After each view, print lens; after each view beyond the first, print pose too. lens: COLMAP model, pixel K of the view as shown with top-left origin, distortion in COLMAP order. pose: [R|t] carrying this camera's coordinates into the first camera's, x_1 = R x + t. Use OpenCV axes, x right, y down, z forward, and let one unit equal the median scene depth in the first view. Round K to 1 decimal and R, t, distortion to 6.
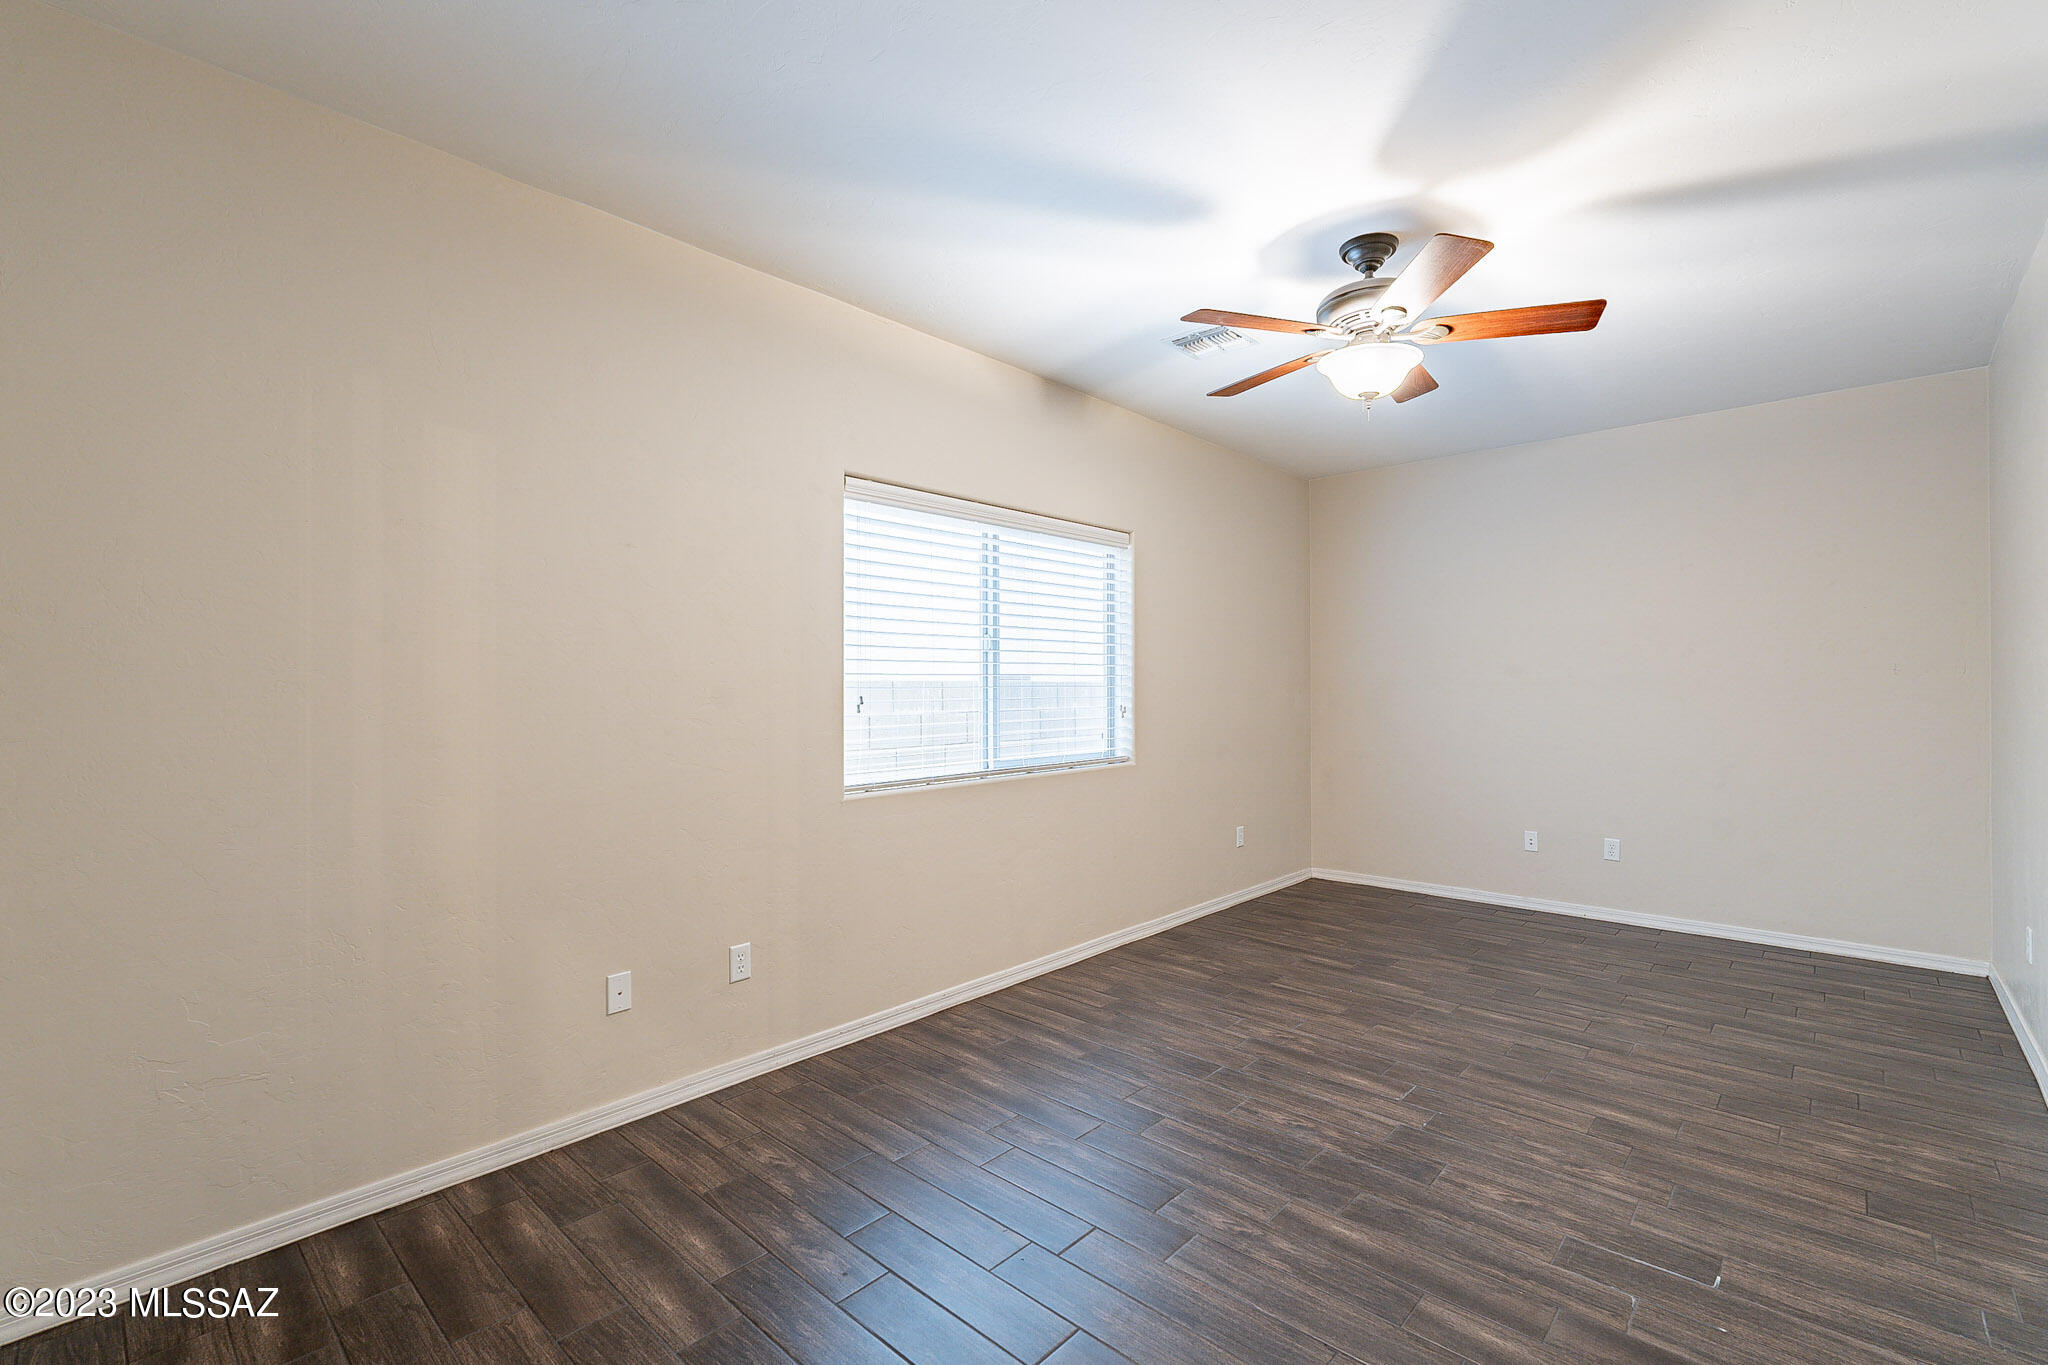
lens RADIAL K [[892.9, 0, 1025.0], [0, 892.9, 686.0], [0, 0, 1]] dist [-0.000224, -0.000070]
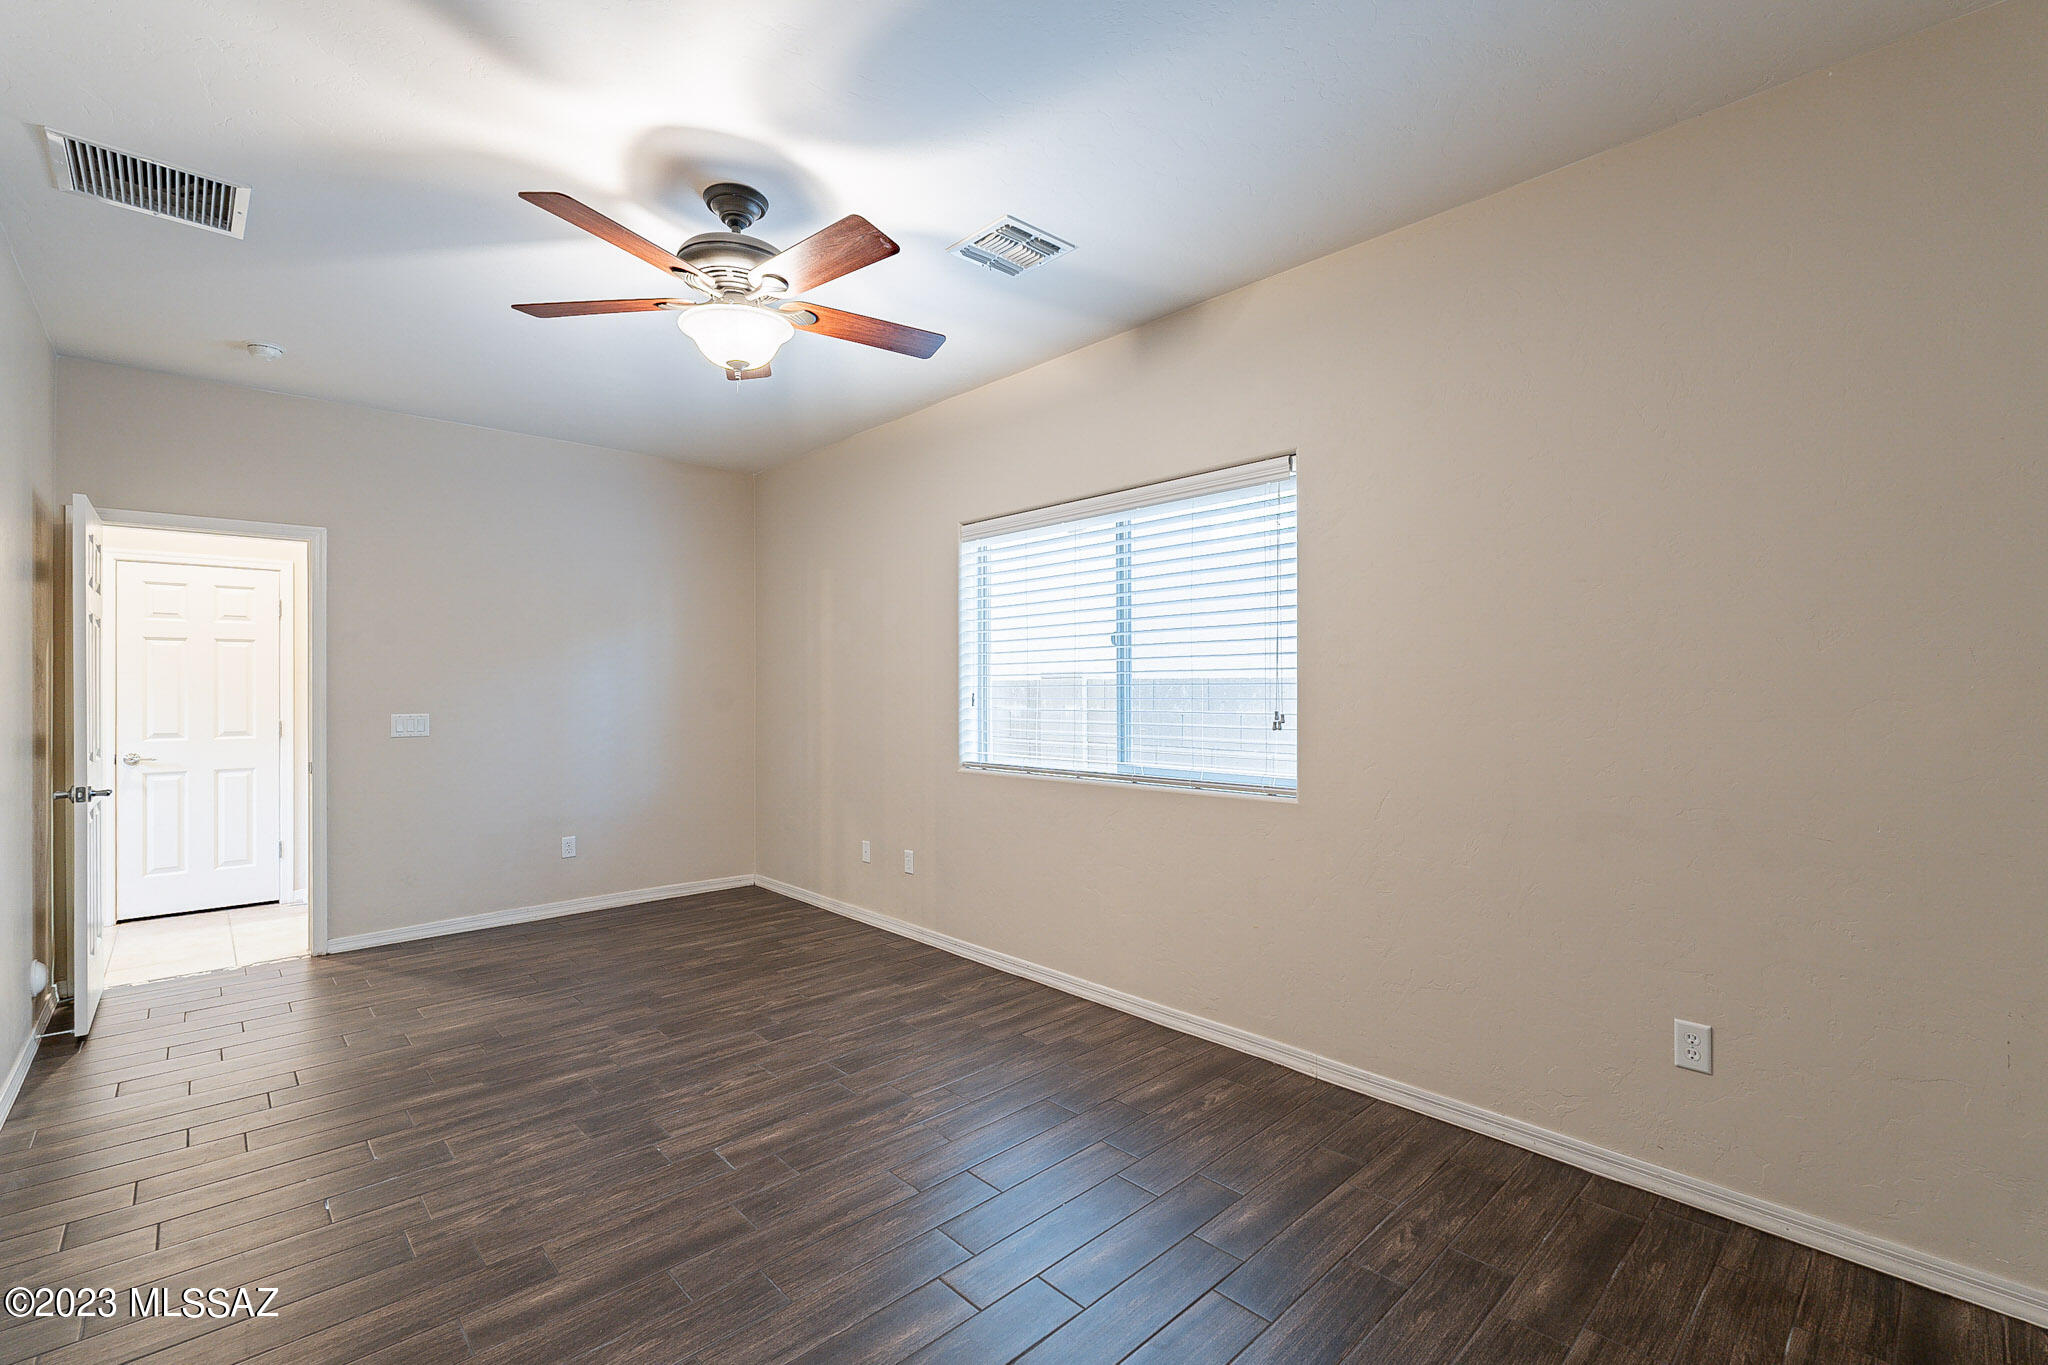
lens RADIAL K [[892.9, 0, 1025.0], [0, 892.9, 686.0], [0, 0, 1]] dist [-0.000224, -0.000070]
pose [[-0.075322, 0.003610, -0.997153, 1.181088], [0.010188, 0.999944, 0.002851, -0.002816], [0.997107, -0.009944, -0.075355, 1.266892]]
